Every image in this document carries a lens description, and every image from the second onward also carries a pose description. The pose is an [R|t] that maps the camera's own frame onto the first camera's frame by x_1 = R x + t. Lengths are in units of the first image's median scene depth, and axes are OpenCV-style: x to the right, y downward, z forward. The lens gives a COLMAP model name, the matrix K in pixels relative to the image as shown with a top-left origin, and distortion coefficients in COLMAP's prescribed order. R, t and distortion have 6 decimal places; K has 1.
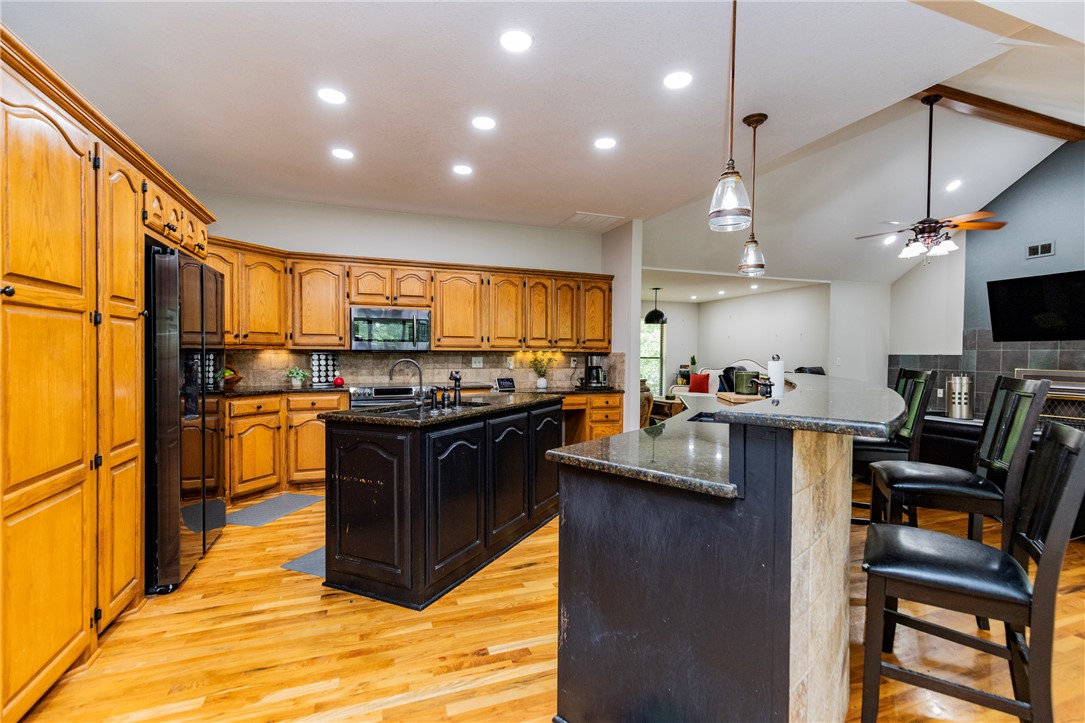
lens RADIAL K [[495.8, 0, 548.0], [0, 495.8, 363.8], [0, 0, 1]] dist [0.009674, -0.000390]
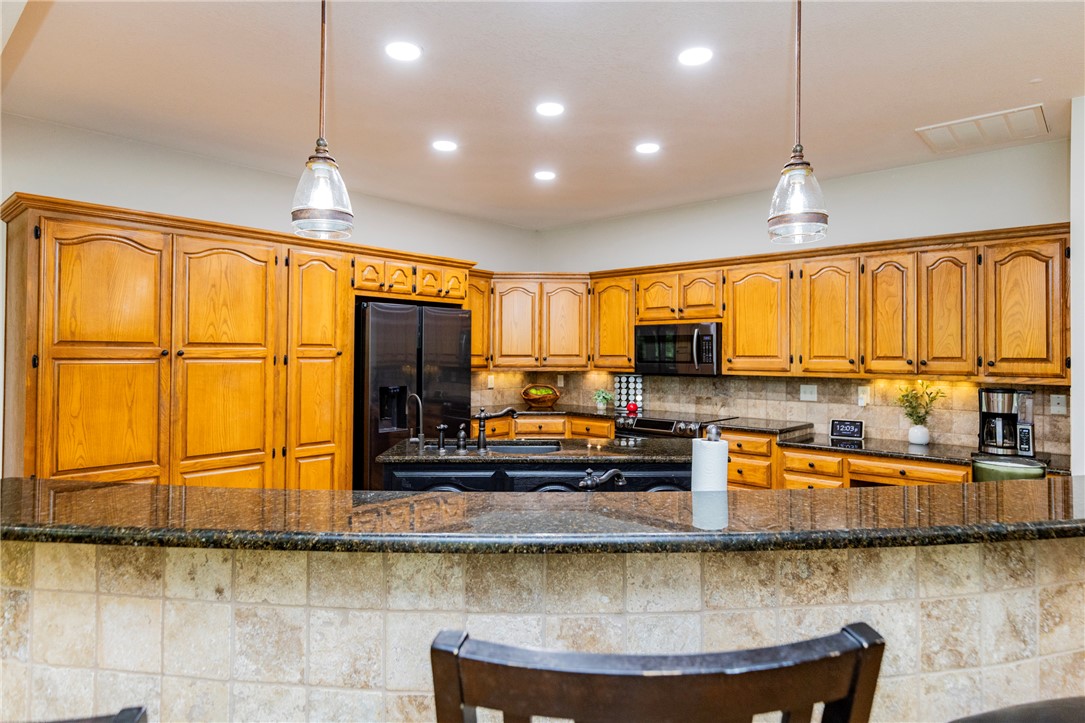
lens RADIAL K [[619.6, 0, 551.6], [0, 619.6, 342.6], [0, 0, 1]] dist [0.008415, 0.000794]
pose [[0.463408, -0.020439, -0.885909, 0.447603], [-0.020563, 0.999217, -0.033809, -0.035745], [0.885907, 0.033884, 0.462624, 0.308633]]
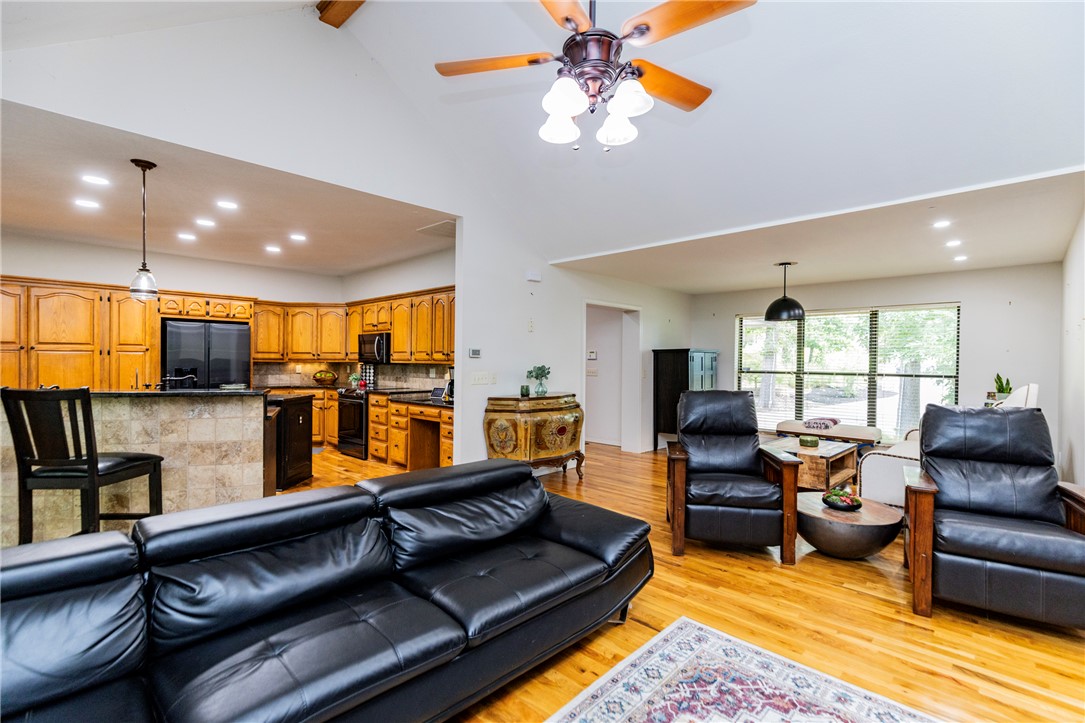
lens RADIAL K [[495.8, 0, 553.5], [0, 495.8, 361.3], [0, 0, 1]] dist [0.009674, -0.000390]
pose [[0.440476, 0.000086, -0.897764, 1.050476], [-0.023194, 0.999667, -0.011285, -0.024582], [0.897465, 0.025794, 0.440331, 0.754395]]
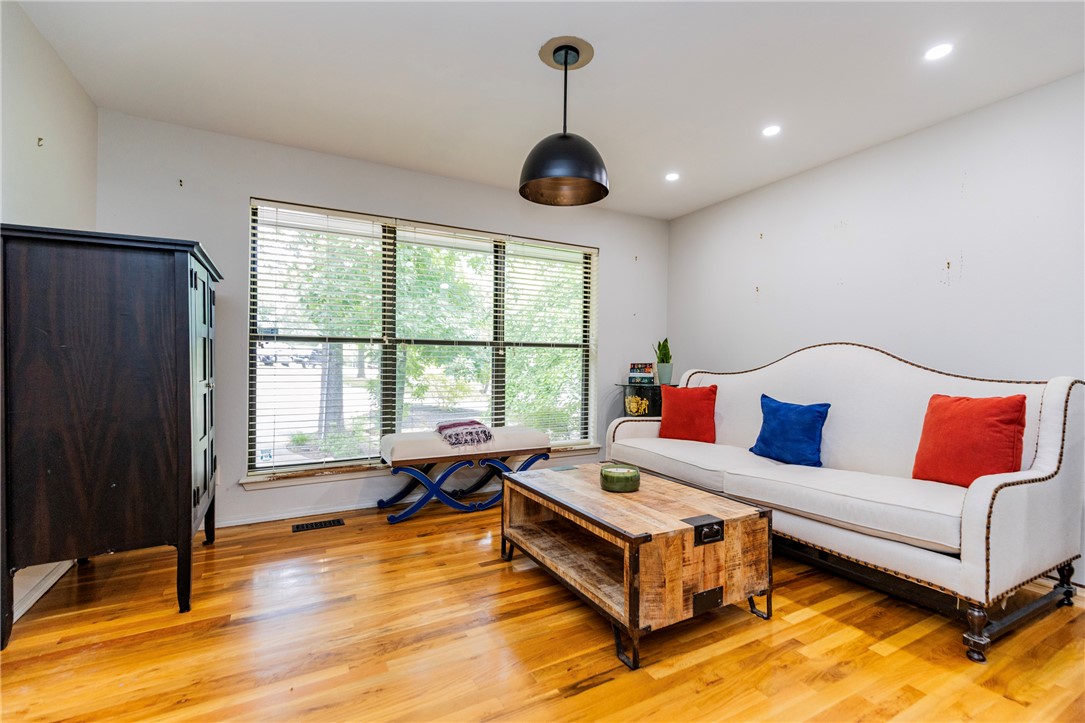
lens RADIAL K [[495.8, 0, 564.0], [0, 495.8, 346.9], [0, 0, 1]] dist [0.009674, -0.000390]
pose [[0.984718, 0.006710, 0.174025, 0.282568], [0.001100, 0.998998, -0.044748, 0.014767], [-0.174151, 0.044256, 0.983724, 1.215621]]
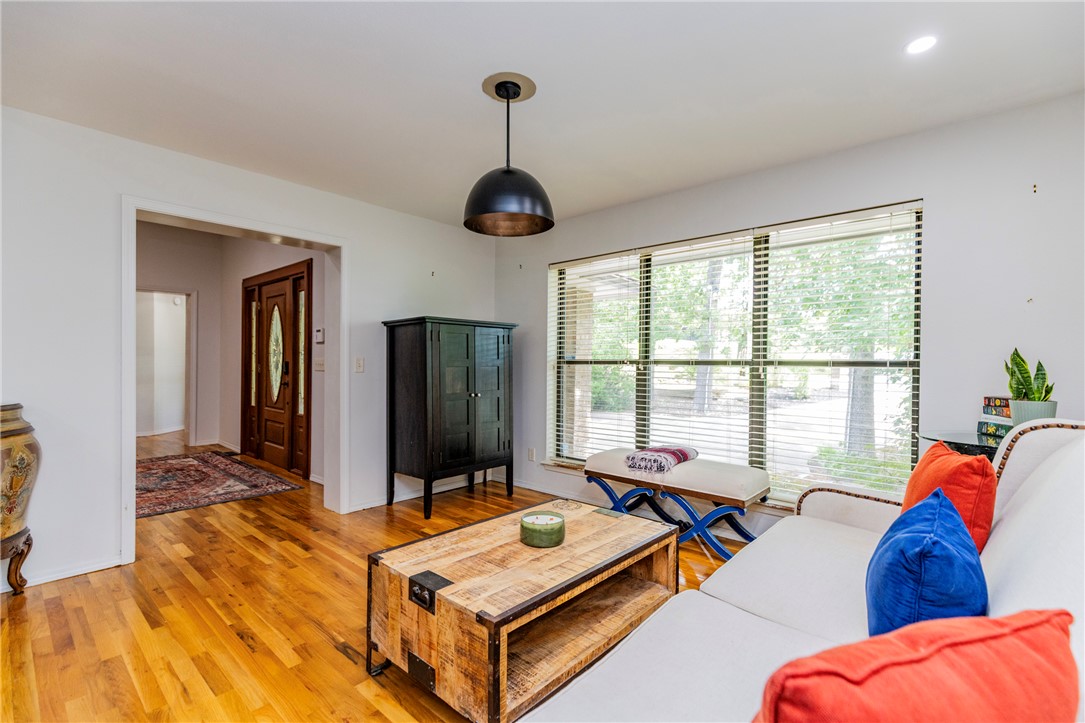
lens RADIAL K [[495.8, 0, 547.1], [0, 495.8, 357.8], [0, 0, 1]] dist [0.009674, -0.000390]
pose [[0.470391, -0.011135, -0.882388, 0.732069], [-0.019396, 0.999548, -0.022954, -0.010546], [0.882245, 0.027912, 0.469963, 1.454742]]
